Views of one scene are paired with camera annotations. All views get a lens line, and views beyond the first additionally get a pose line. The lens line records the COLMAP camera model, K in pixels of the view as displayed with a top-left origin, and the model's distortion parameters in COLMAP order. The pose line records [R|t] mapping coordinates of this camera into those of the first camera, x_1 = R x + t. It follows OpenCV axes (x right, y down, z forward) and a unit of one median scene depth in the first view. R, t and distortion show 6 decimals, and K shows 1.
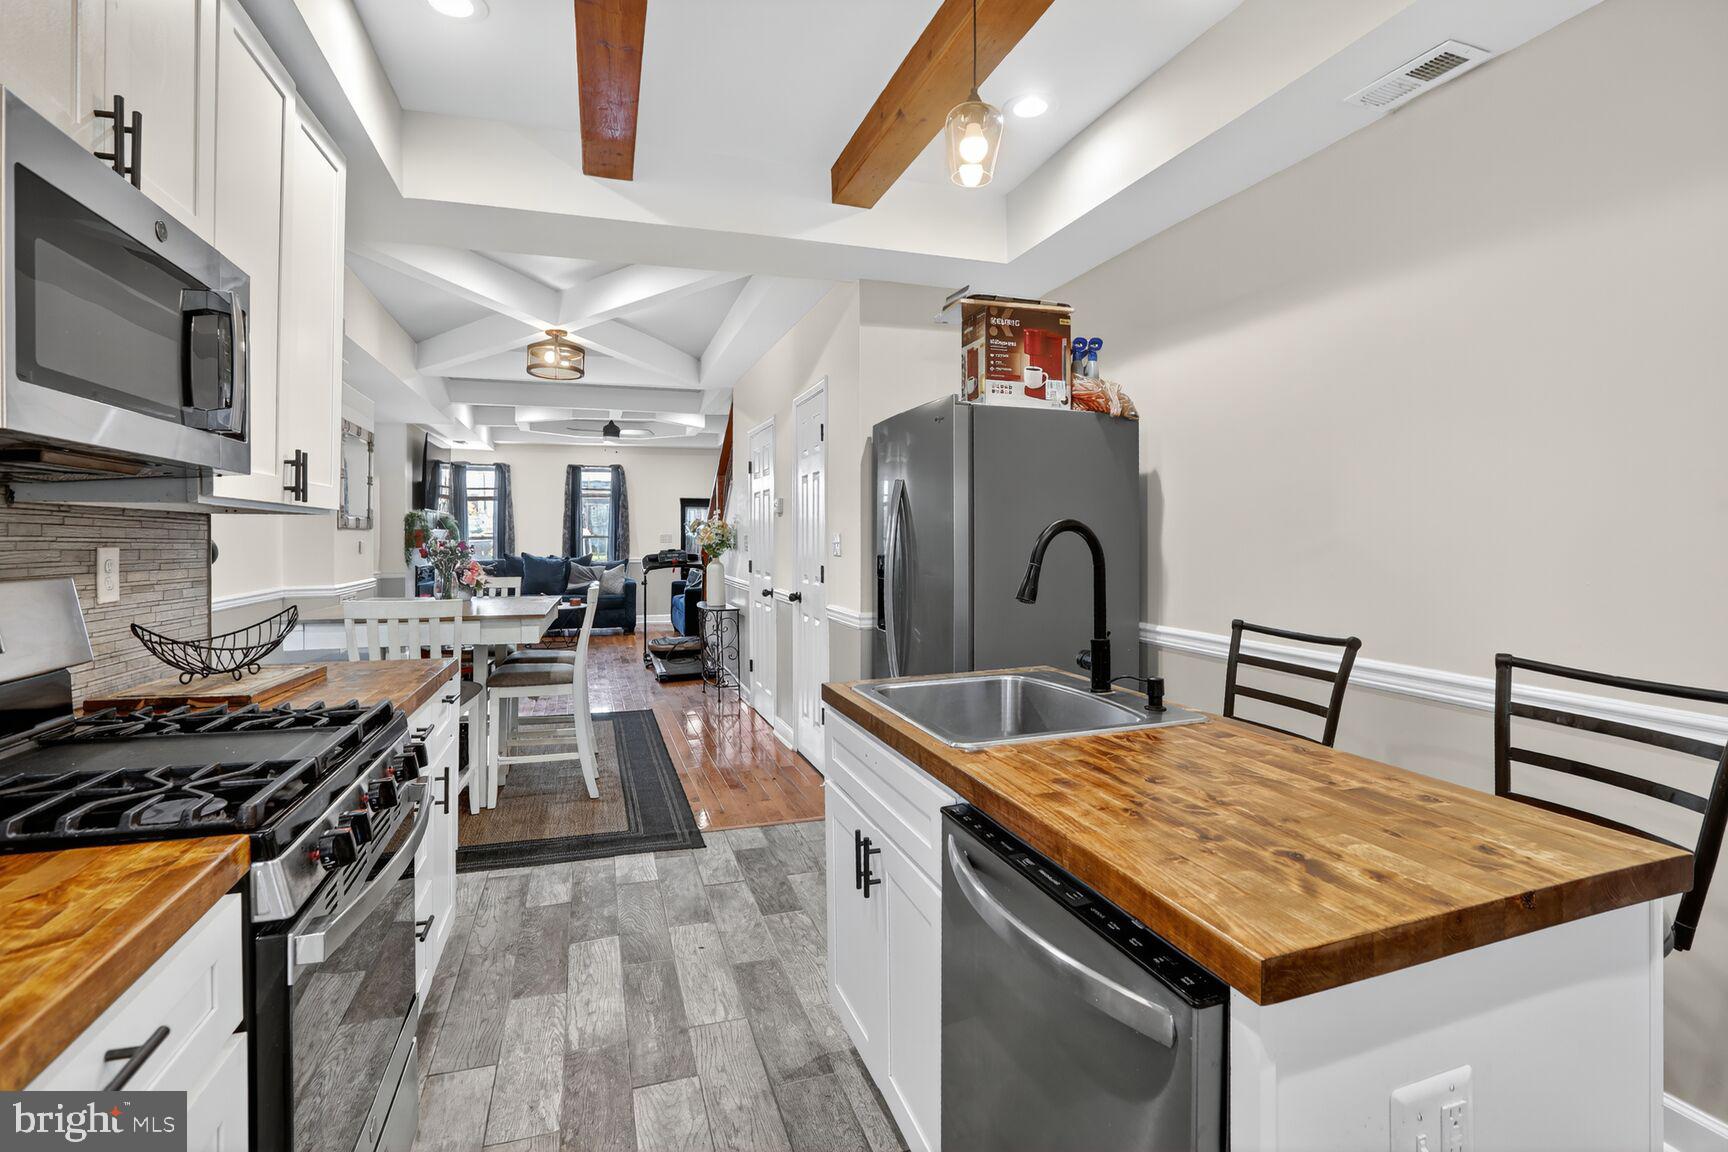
lens RADIAL K [[844.1, 0, 898.3], [0, 844.1, 527.4], [0, 0, 1]] dist [-0.024210, 0.000436]
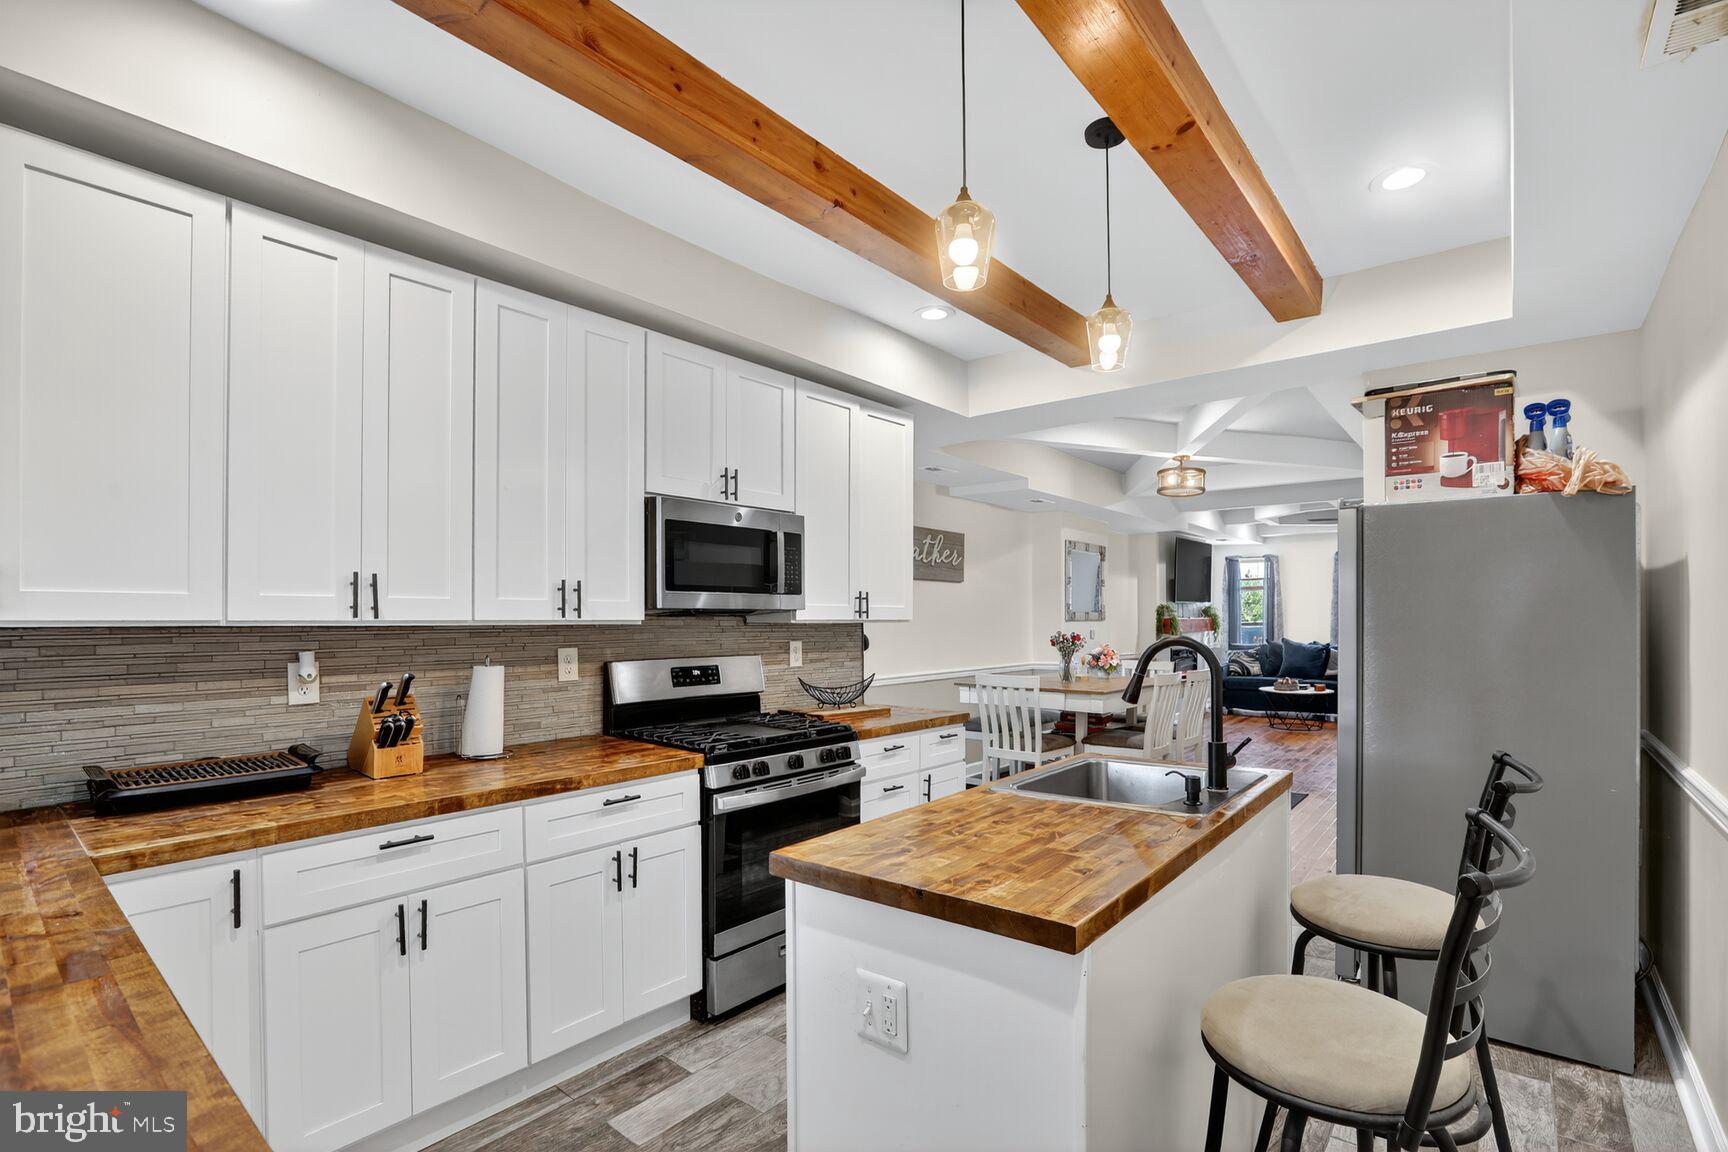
lens RADIAL K [[816.0, 0, 862.9], [0, 816.0, 612.2], [0, 0, 1]] dist [-0.001667, 0.000217]
pose [[0.514073, -0.005935, -0.857726, 0.575695], [0.011037, 0.999939, -0.000304, -0.029208], [0.857676, -0.009310, 0.514107, 0.022955]]
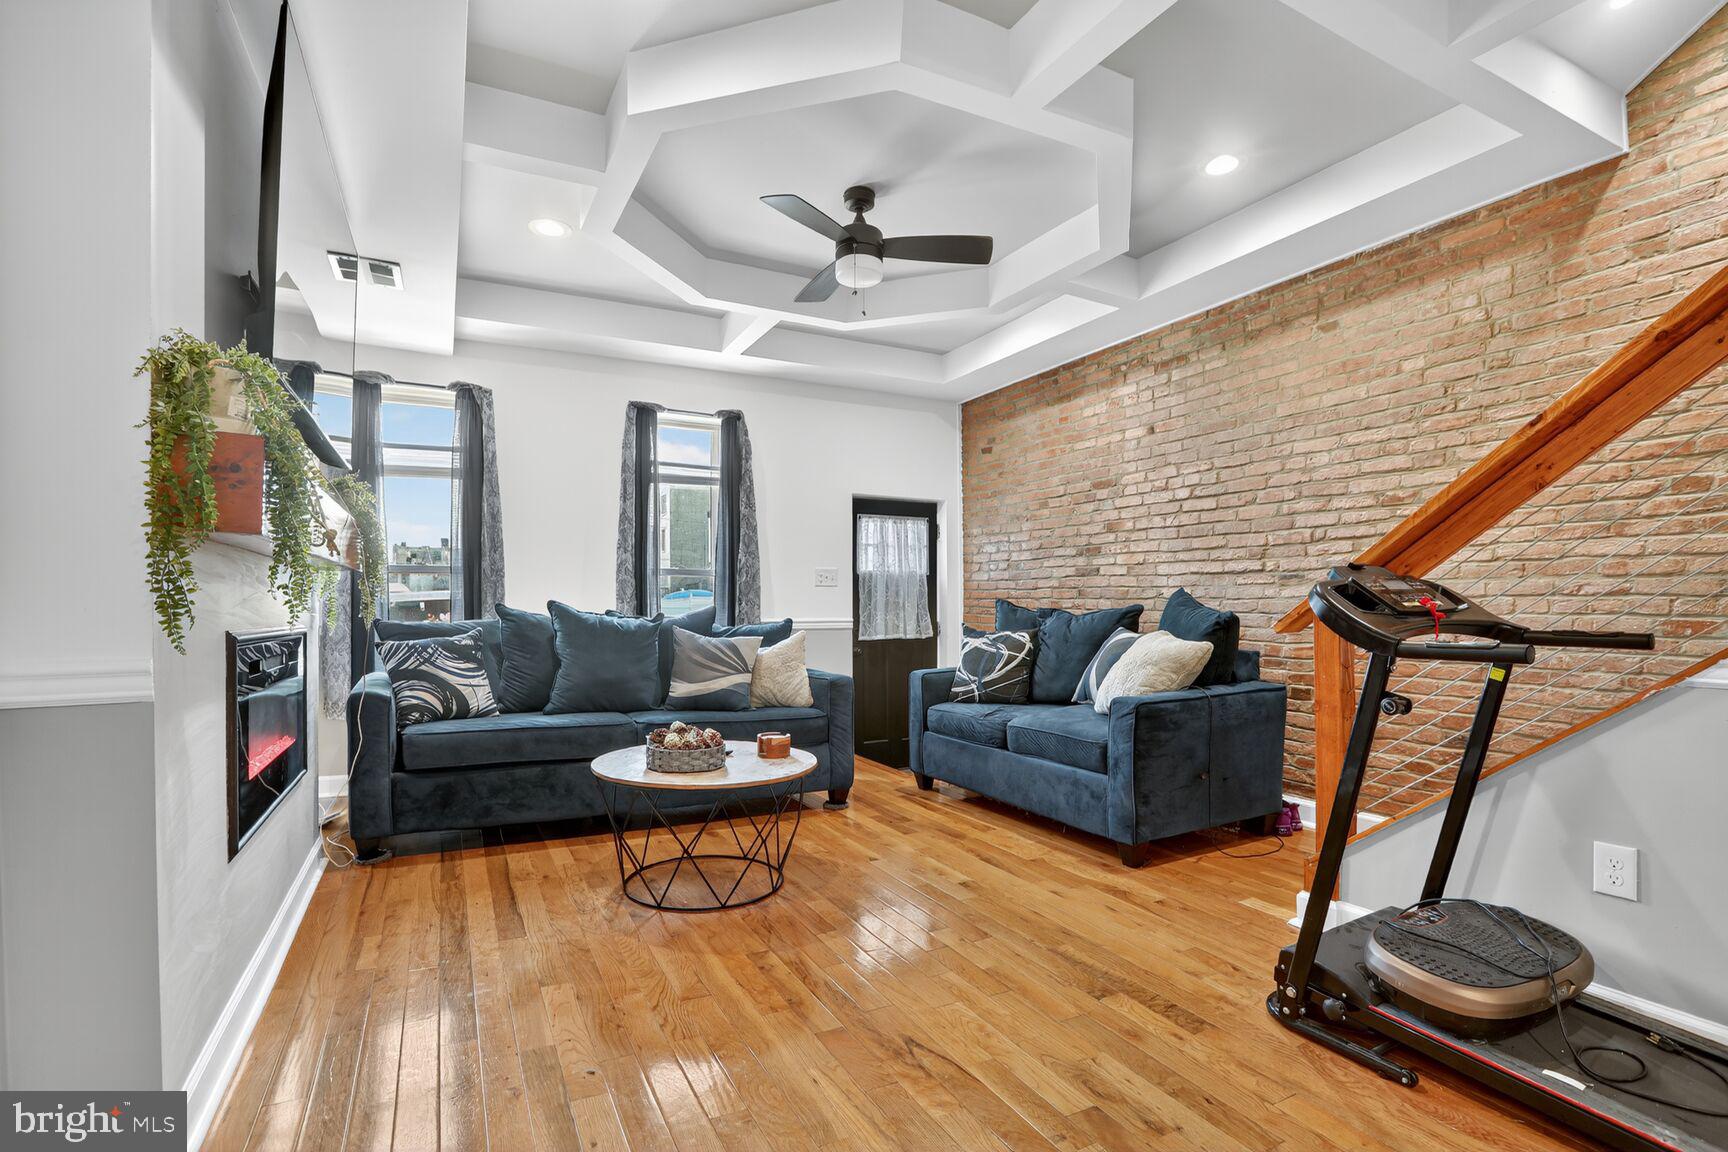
lens RADIAL K [[816.0, 0, 862.9], [0, 816.0, 612.2], [0, 0, 1]] dist [-0.001667, 0.000217]
pose [[0.992727, 0.008850, 0.120064, -1.188603], [-0.010603, 0.999846, 0.013966, 0.095676], [-0.119922, -0.015137, 0.992668, 2.087696]]
